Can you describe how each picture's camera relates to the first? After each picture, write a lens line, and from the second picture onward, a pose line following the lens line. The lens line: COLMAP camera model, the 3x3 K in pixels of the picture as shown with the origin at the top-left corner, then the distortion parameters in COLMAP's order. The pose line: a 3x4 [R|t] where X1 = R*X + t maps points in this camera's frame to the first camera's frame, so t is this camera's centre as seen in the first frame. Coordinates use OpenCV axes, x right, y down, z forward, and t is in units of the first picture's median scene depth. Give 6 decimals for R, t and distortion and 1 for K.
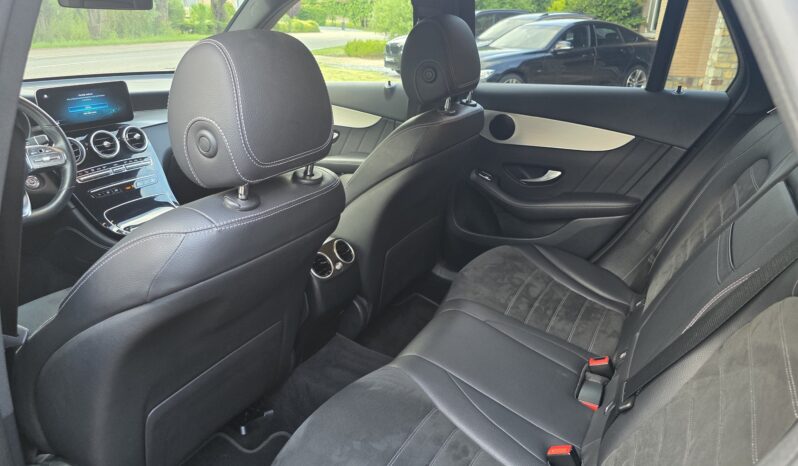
lens RADIAL K [[540.1, 0, 397.9], [0, 540.1, 224.7], [0, 0, 1]] dist [0.045380, -0.040770]
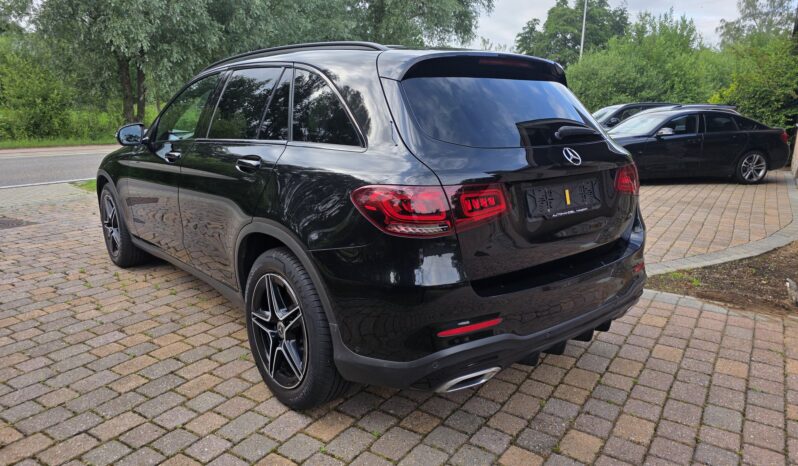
lens RADIAL K [[540.1, 0, 395.1], [0, 540.1, 229.5], [0, 0, 1]] dist [0.045380, -0.040770]
pose [[0.935498, 0.068009, -0.346725, 0.857648], [-0.120637, 0.983811, -0.132520, 0.453518], [0.332099, 0.165800, 0.928558, -1.059443]]
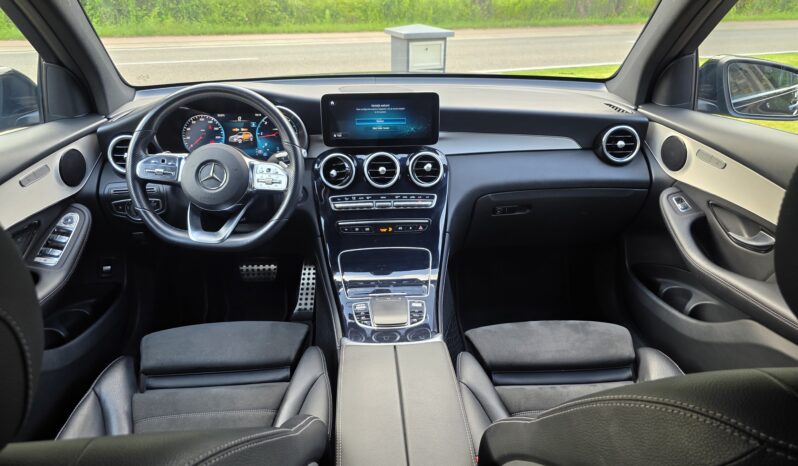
lens RADIAL K [[540.1, 0, 398.7], [0, 540.1, 224.5], [0, 0, 1]] dist [0.045380, -0.040770]
pose [[0.544916, 0.325565, -0.772706, 0.100758], [-0.293282, 0.937338, 0.188106, -0.208835], [0.785527, 0.124119, 0.606253, 0.506172]]
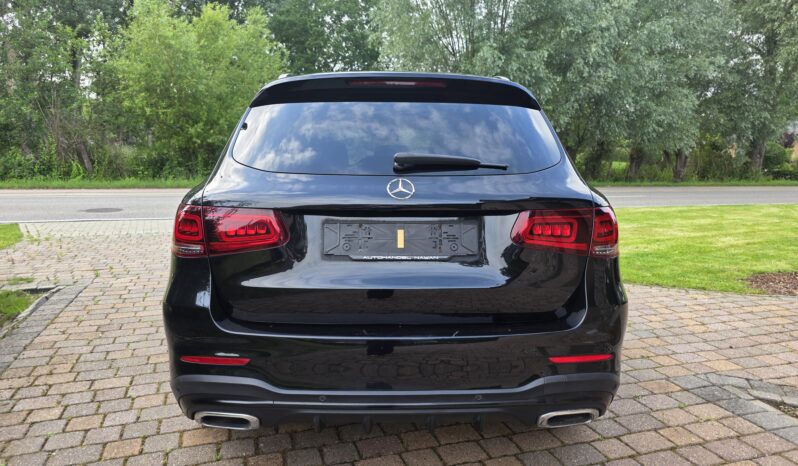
lens RADIAL K [[540.1, 0, 392.6], [0, 540.1, 226.0], [0, 0, 1]] dist [0.045380, -0.040770]
pose [[0.515824, 0.098472, -0.851016, 1.662799], [-0.309074, 0.947862, -0.077661, 0.218608], [0.798998, 0.303086, 0.519365, -0.295188]]
